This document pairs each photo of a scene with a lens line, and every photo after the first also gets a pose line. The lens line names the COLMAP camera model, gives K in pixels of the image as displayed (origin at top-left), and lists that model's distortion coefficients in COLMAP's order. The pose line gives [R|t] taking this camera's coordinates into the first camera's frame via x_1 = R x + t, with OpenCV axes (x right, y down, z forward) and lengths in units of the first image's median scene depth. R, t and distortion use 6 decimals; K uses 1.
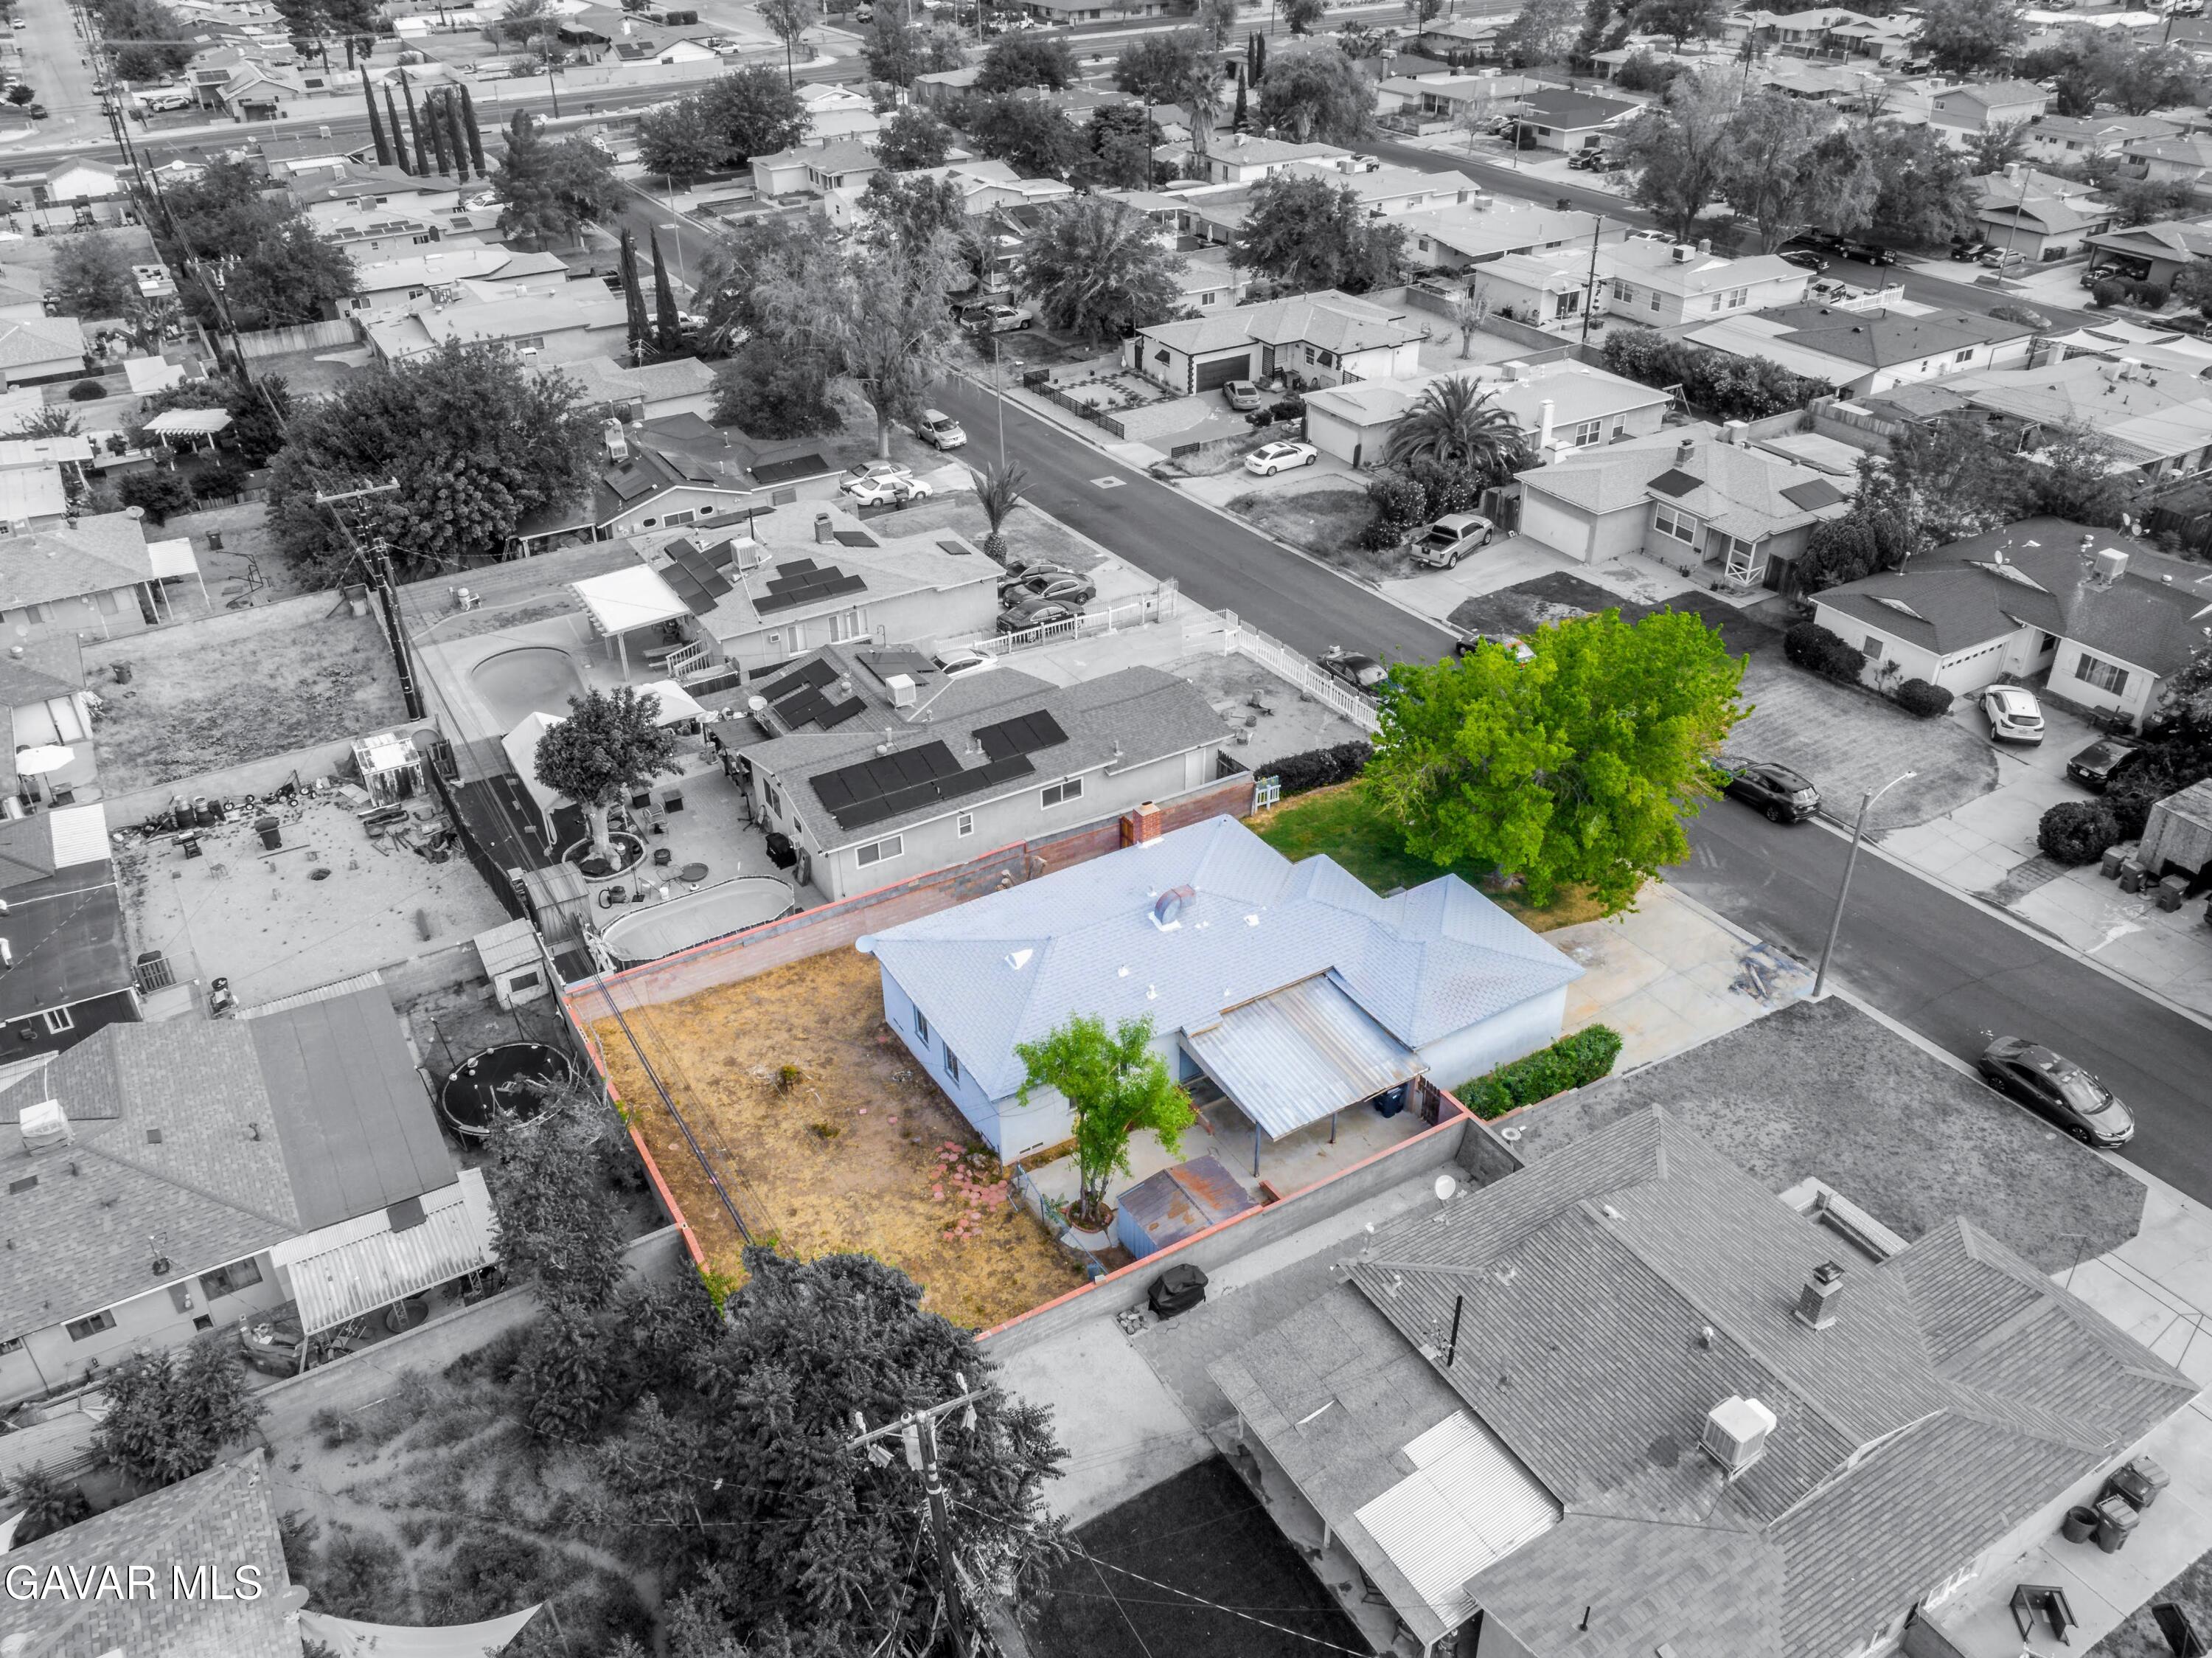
lens RADIAL K [[1741.5, 0, 1106.0], [0, 1741.5, 829.0], [0, 0, 1]] dist [-0.014184, -0.005739]
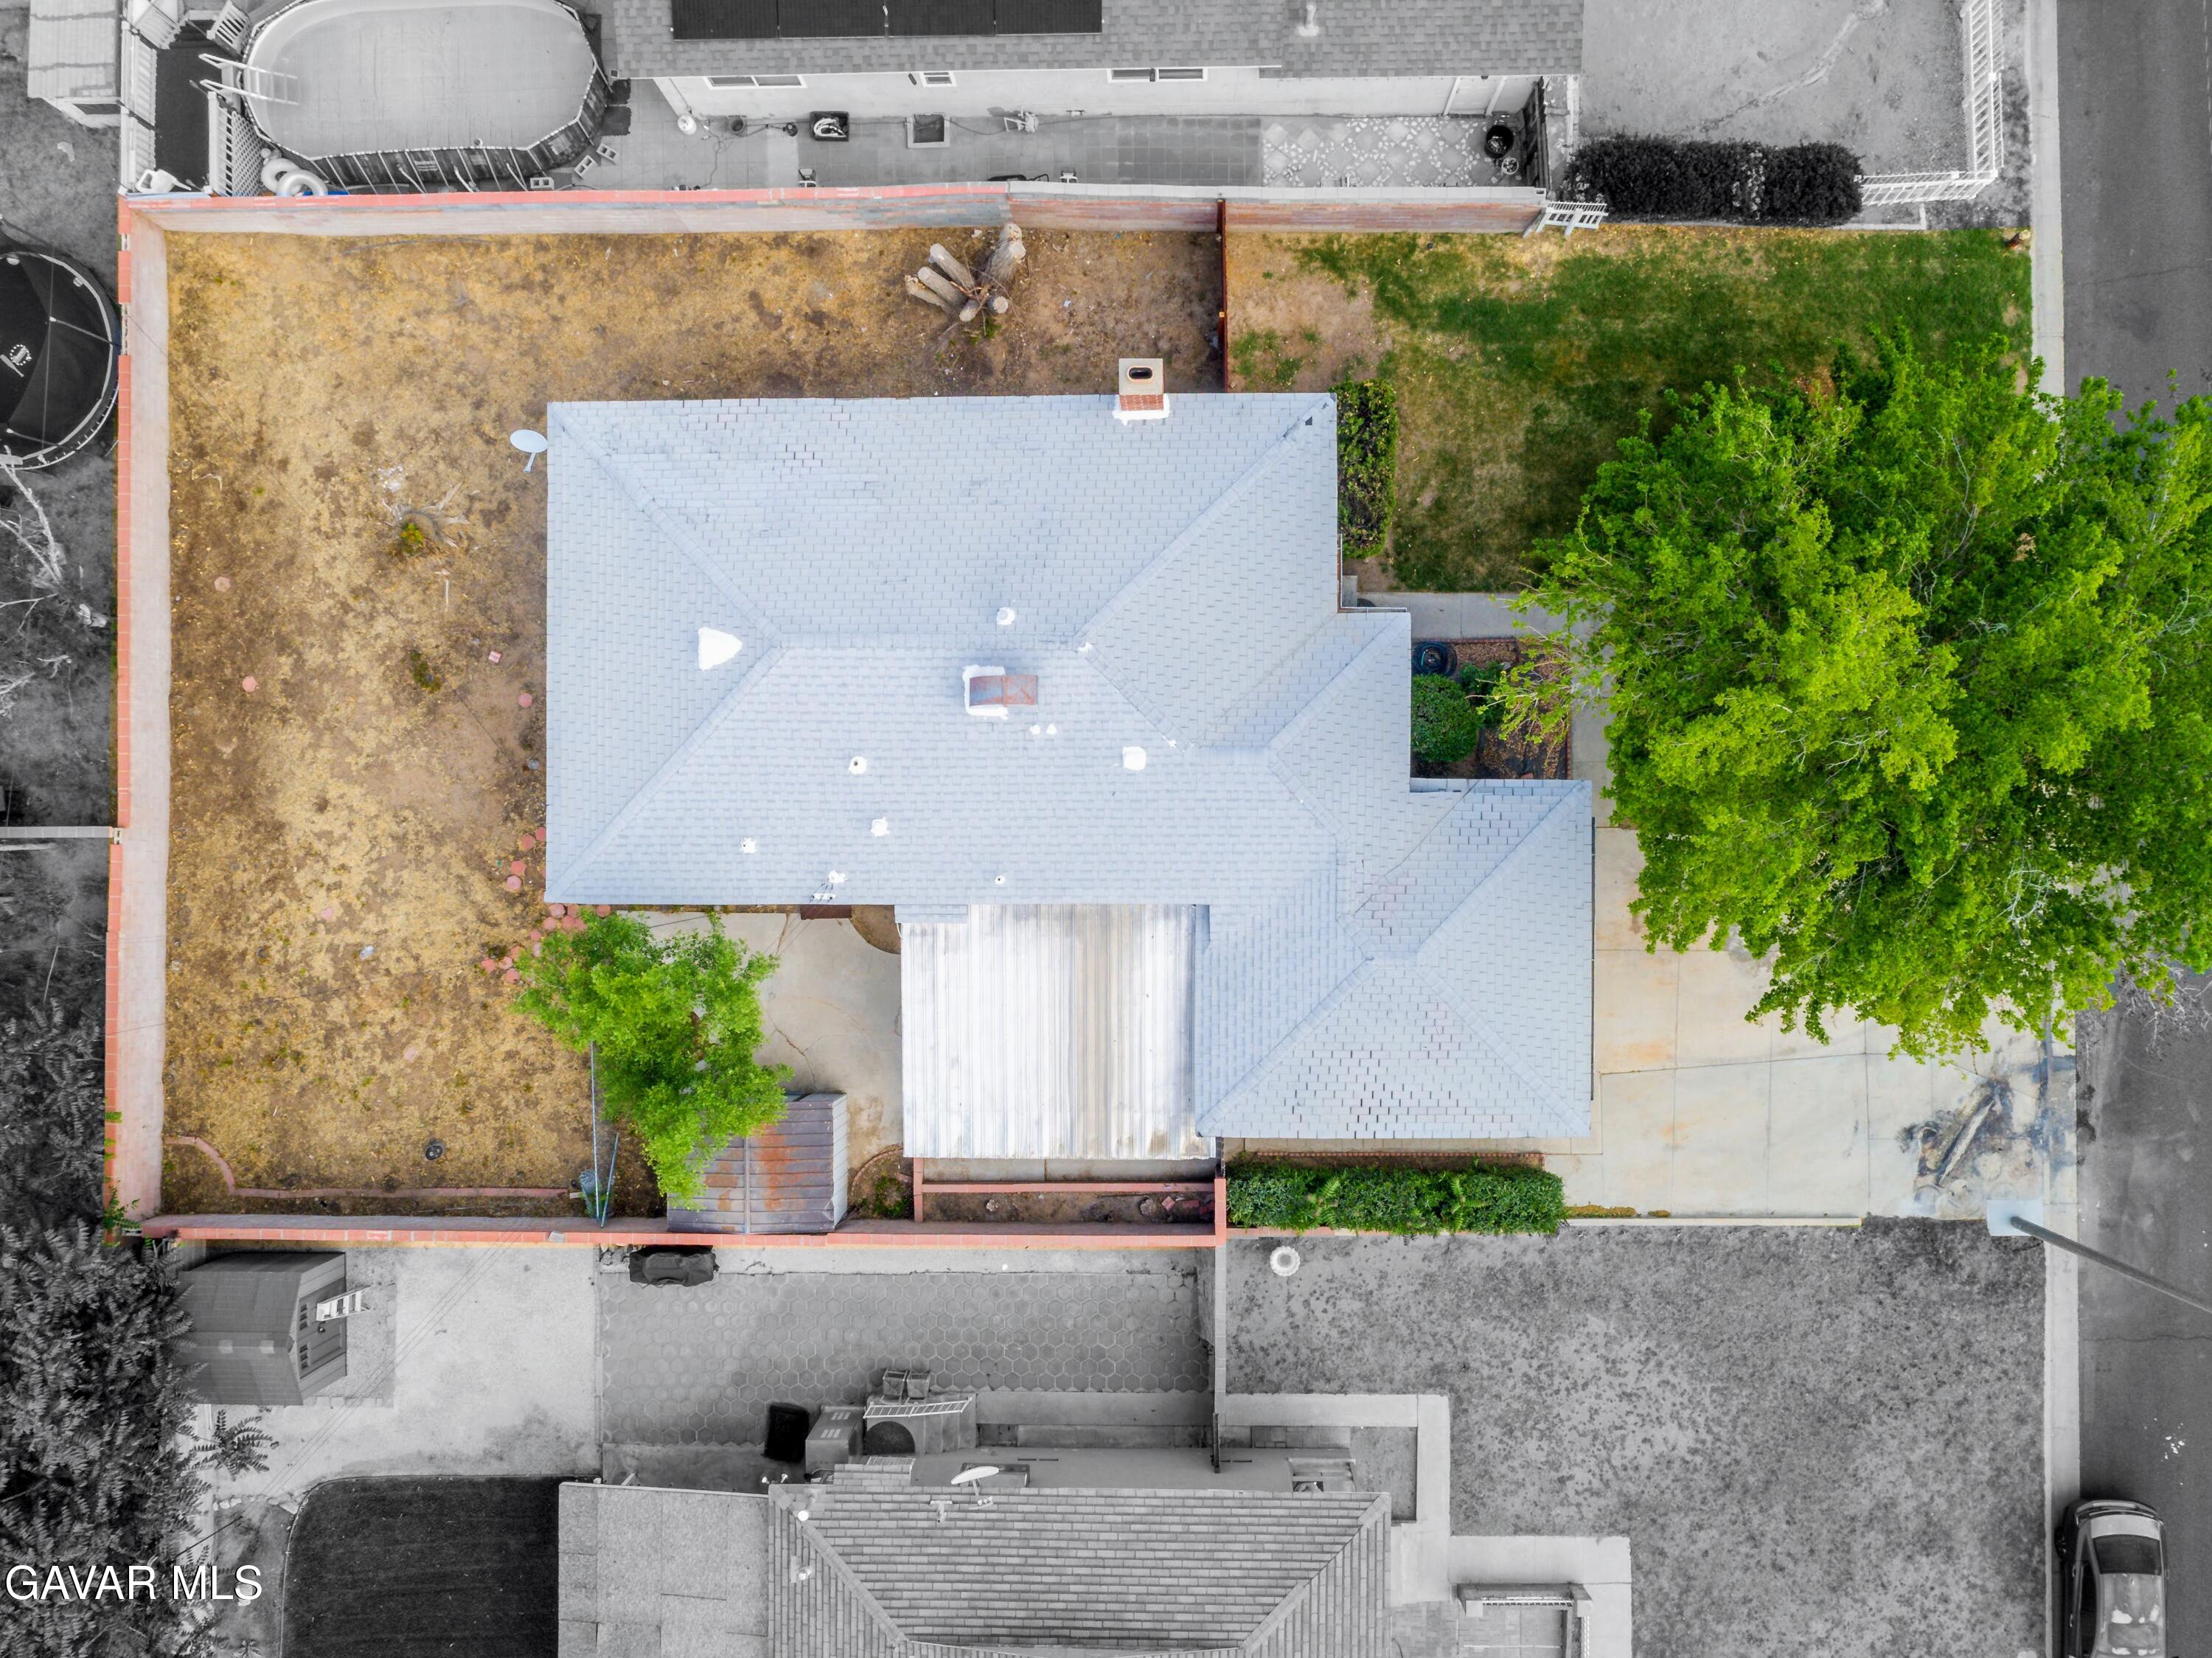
lens RADIAL K [[1741.1, 0, 1106.0], [0, 1741.1, 829.0], [0, 0, 1]] dist [-0.014184, -0.005739]
pose [[0.856409, 0.516051, -0.015999, 0.098593], [-0.244837, 0.433211, 0.867400, -0.426722], [0.454553, -0.738932, 0.497354, 0.736814]]
